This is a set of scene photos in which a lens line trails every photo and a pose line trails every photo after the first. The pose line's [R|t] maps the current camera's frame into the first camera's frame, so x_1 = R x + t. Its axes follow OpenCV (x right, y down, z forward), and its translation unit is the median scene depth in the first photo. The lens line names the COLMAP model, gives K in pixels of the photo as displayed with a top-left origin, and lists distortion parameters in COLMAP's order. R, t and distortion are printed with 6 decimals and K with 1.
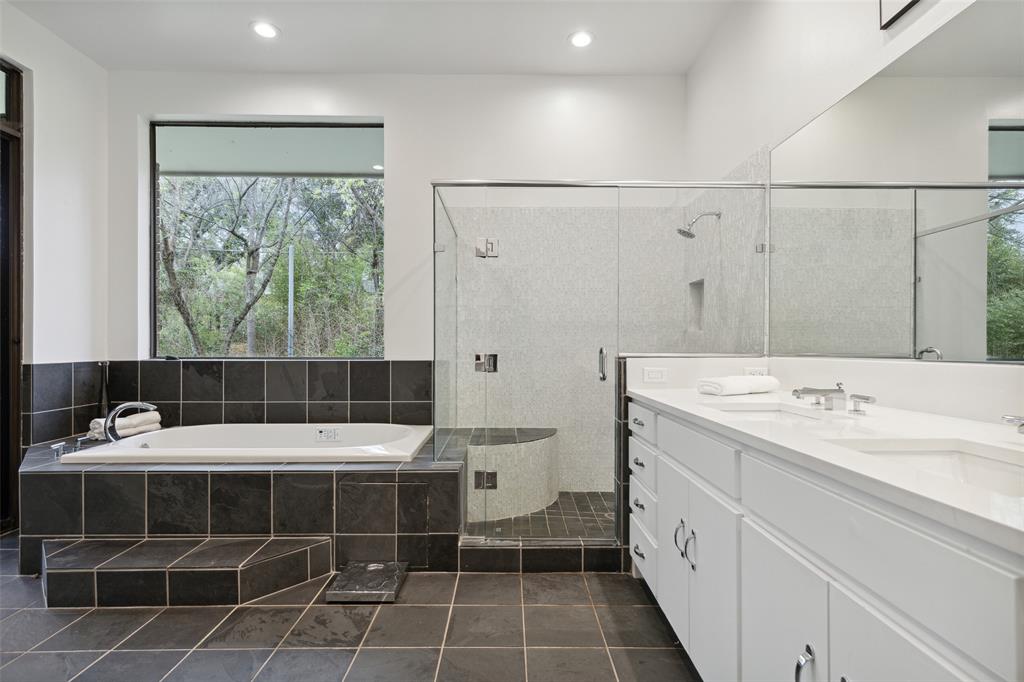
lens RADIAL K [[496.6, 0, 511.0], [0, 496.6, 342.6], [0, 0, 1]] dist [-0.000632, -0.000161]
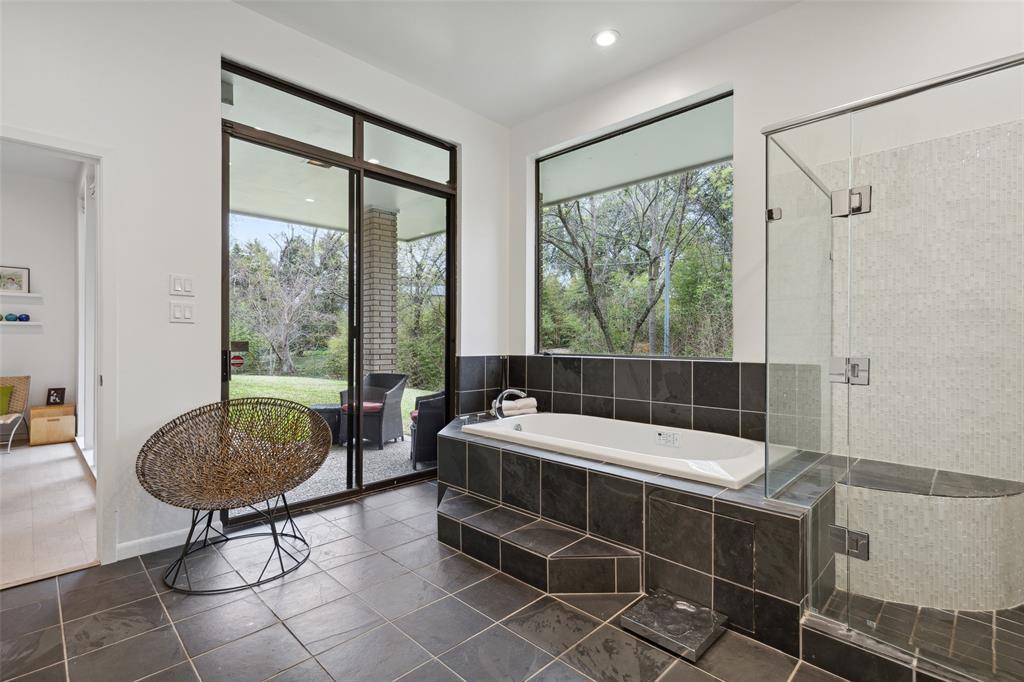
lens RADIAL K [[473.2, 0, 512.2], [0, 473.2, 340.2], [0, 0, 1]] dist [0.009832, -0.002498]
pose [[0.705716, -0.000009, -0.708494, 0.086650], [-0.003584, 0.999987, -0.003582, 0.003458], [0.708485, 0.005067, 0.705707, 0.211309]]
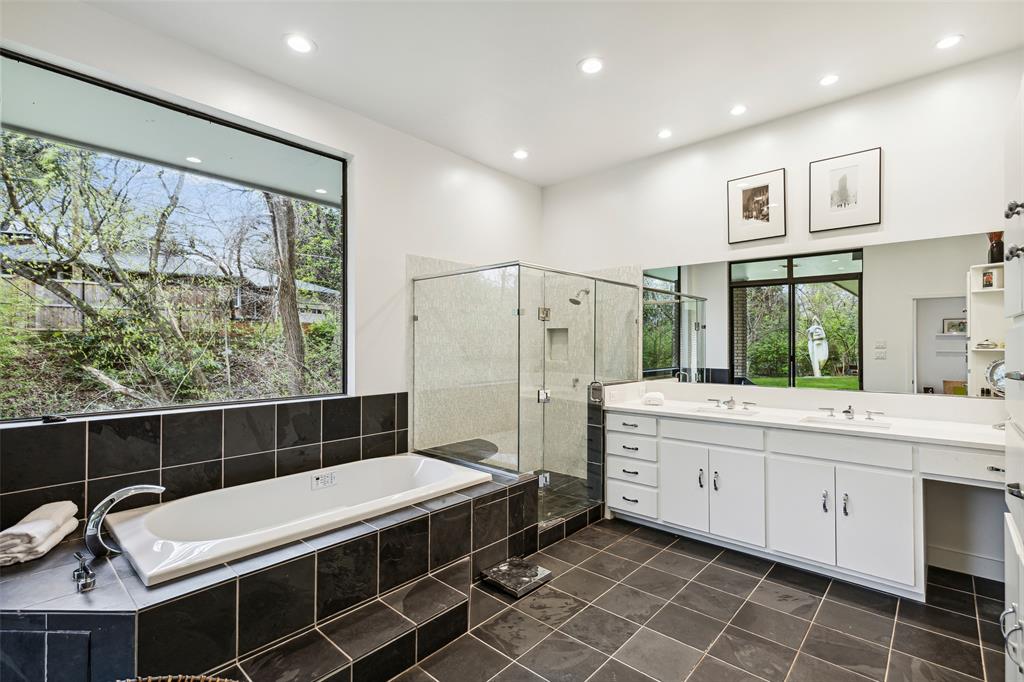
lens RADIAL K [[473.2, 0, 508.5], [0, 473.2, 337.8], [0, 0, 1]] dist [0.009832, -0.002498]
pose [[0.678386, 0.009476, 0.734644, -1.101047], [-0.001757, 0.999935, -0.011276, -0.107631], [-0.734703, 0.006359, 0.678359, 0.169323]]
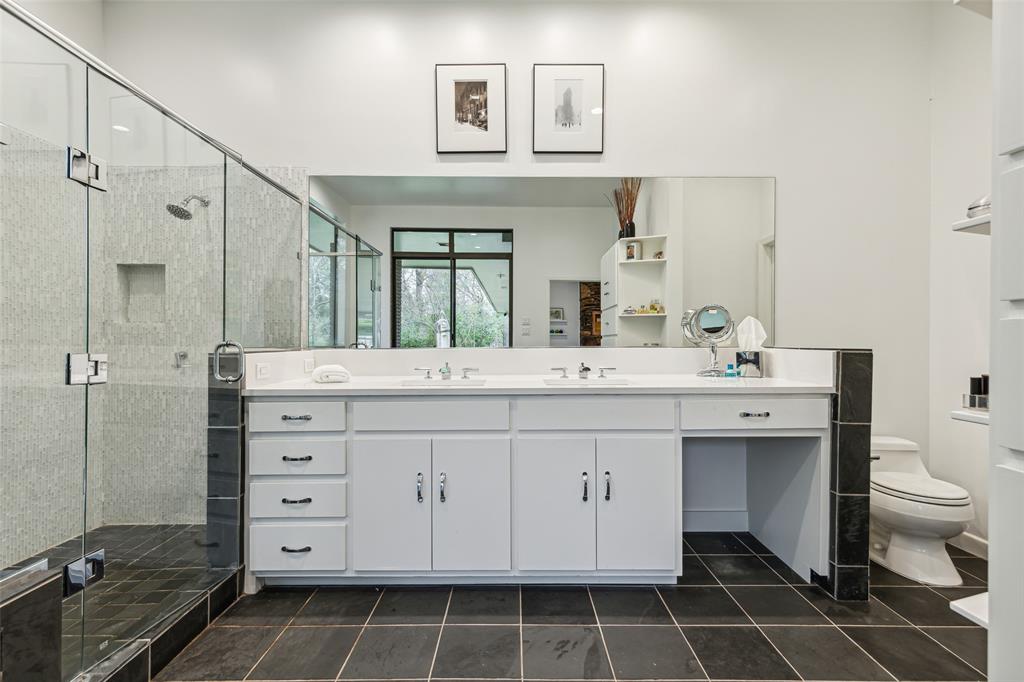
lens RADIAL K [[473.2, 0, 507.1], [0, 473.2, 343.3], [0, 0, 1]] dist [0.009832, -0.002498]
pose [[0.005294, -0.002059, 0.999984, -0.598635], [-0.002240, 0.999995, 0.002071, 0.010471], [-0.999983, -0.002251, 0.005289, 0.513242]]
